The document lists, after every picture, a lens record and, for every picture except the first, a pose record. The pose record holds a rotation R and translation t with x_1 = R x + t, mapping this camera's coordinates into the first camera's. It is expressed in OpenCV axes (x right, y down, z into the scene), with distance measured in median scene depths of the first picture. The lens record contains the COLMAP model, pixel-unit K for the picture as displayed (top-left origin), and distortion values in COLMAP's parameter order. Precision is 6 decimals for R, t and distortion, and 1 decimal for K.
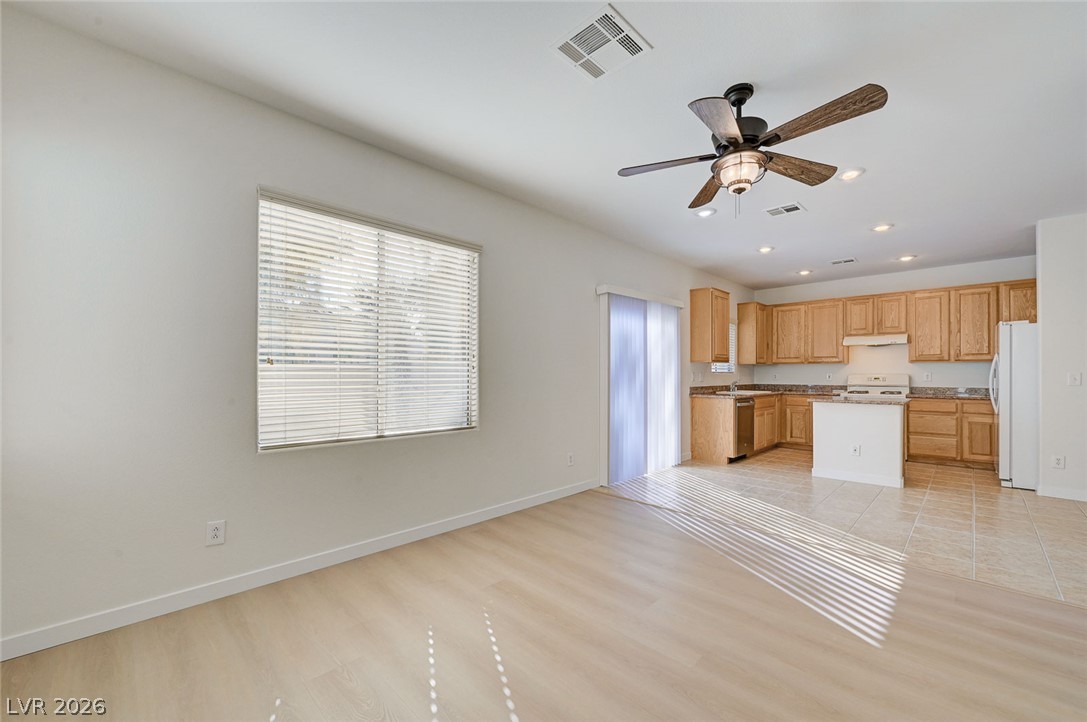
lens RADIAL K [[430.5, 0, 553.9], [0, 430.5, 368.8], [0, 0, 1]] dist [0.000486, -0.000331]
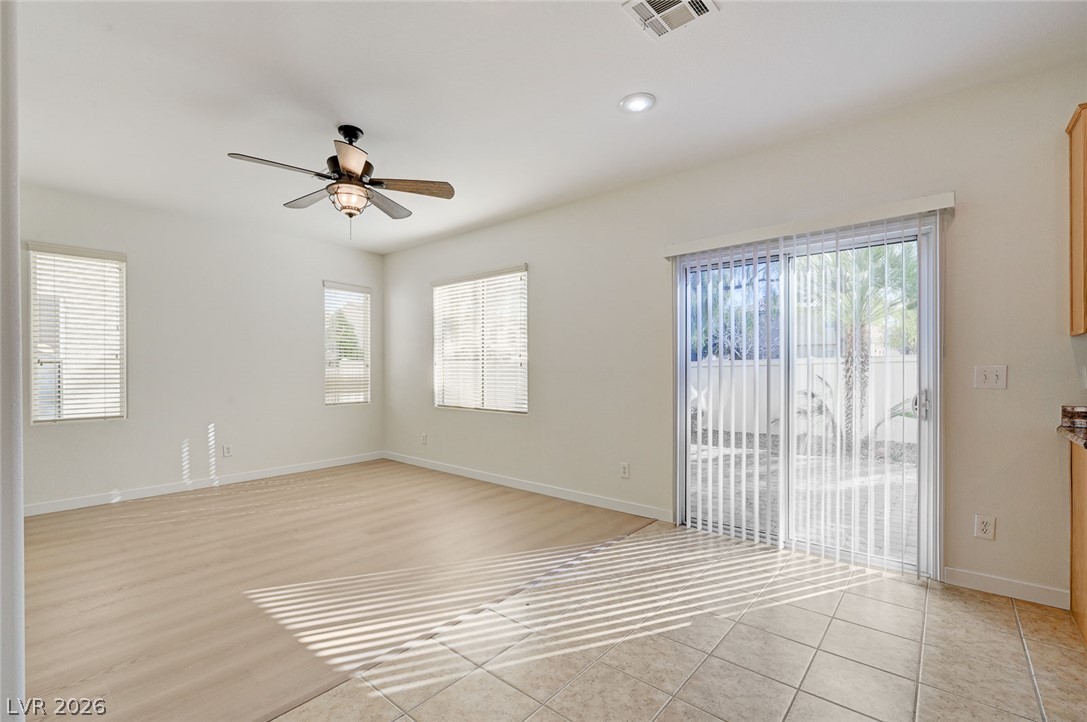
lens RADIAL K [[475.5, 0, 548.5], [0, 475.5, 361.1], [0, 0, 1]] dist [-0.002056, -0.000281]
pose [[0.078126, -0.016791, -0.996802, 0.669789], [0.011428, 0.999808, -0.015946, 0.006093], [0.996878, -0.010145, 0.078303, 0.542020]]
